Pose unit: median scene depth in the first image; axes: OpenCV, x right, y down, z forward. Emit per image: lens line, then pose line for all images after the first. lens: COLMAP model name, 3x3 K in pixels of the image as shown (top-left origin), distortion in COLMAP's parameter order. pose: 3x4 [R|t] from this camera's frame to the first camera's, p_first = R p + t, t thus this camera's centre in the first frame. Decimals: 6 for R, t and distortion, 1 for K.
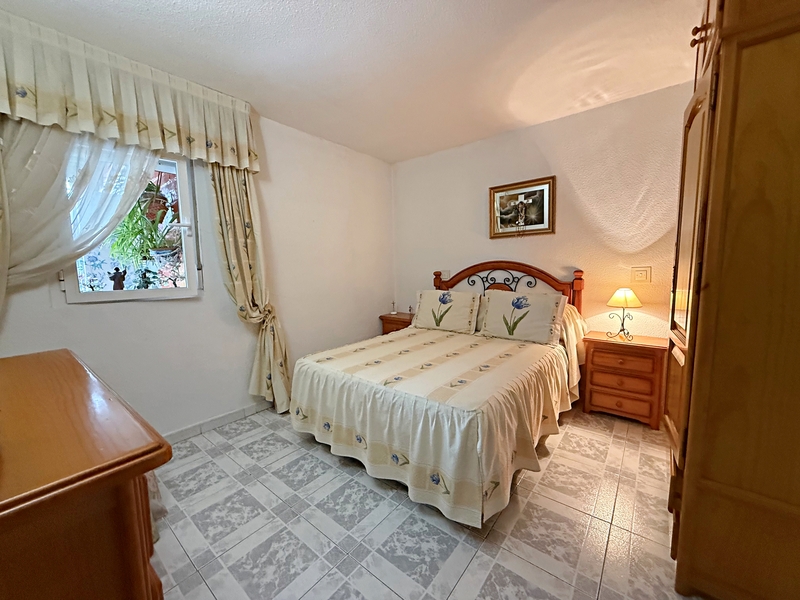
lens RADIAL K [[320.6, 0, 392.7], [0, 320.6, 301.2], [0, 0, 1]] dist [-0.001150, 0.000398]
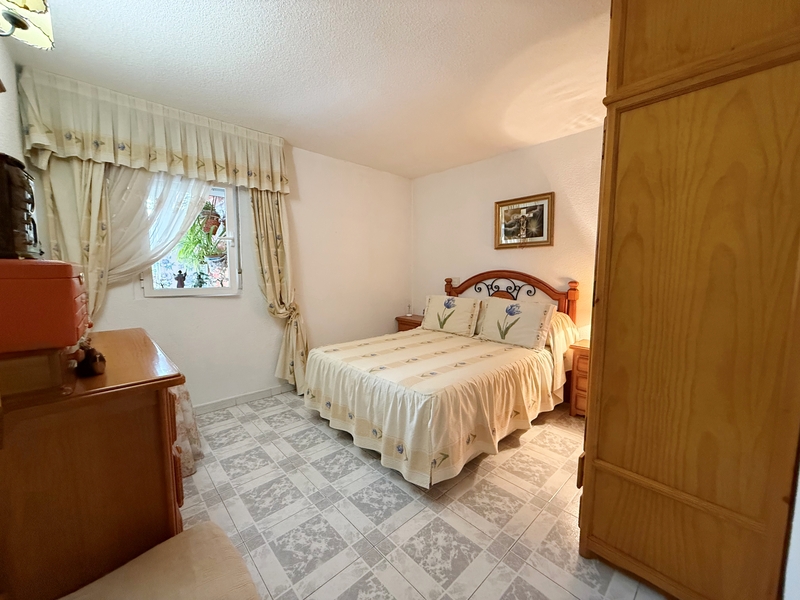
lens RADIAL K [[320.6, 0, 391.6], [0, 320.6, 301.5], [0, 0, 1]] dist [-0.001150, 0.000398]
pose [[0.989086, 0.034776, -0.143175, 0.144484], [-0.035892, 0.999342, -0.005219, -0.003058], [0.142899, 0.010301, 0.989684, -0.130919]]
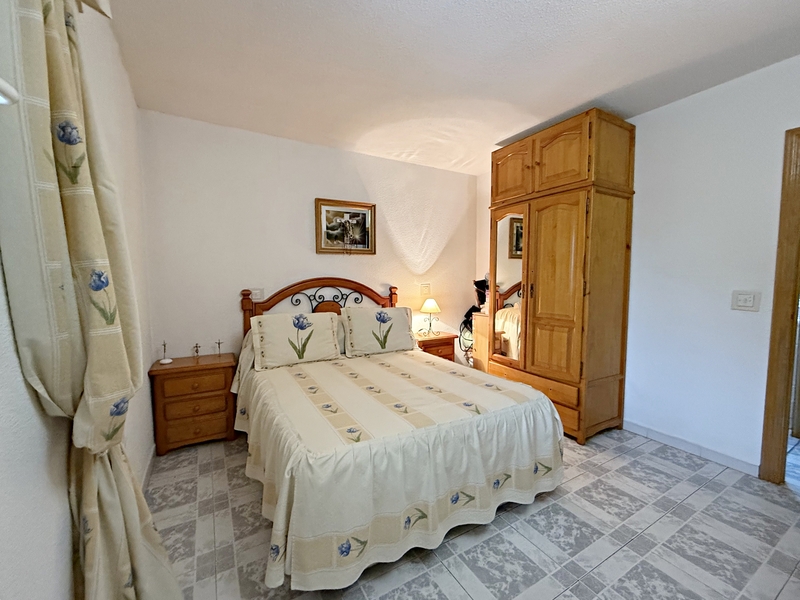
lens RADIAL K [[345.0, 0, 404.9], [0, 345.0, 293.0], [0, 0, 1]] dist [0.004777, -0.001438]
pose [[0.331988, -0.019680, 0.943078, -0.647759], [0.103668, 0.994487, -0.015741, -0.048555], [-0.937570, 0.102993, 0.332198, 0.540312]]
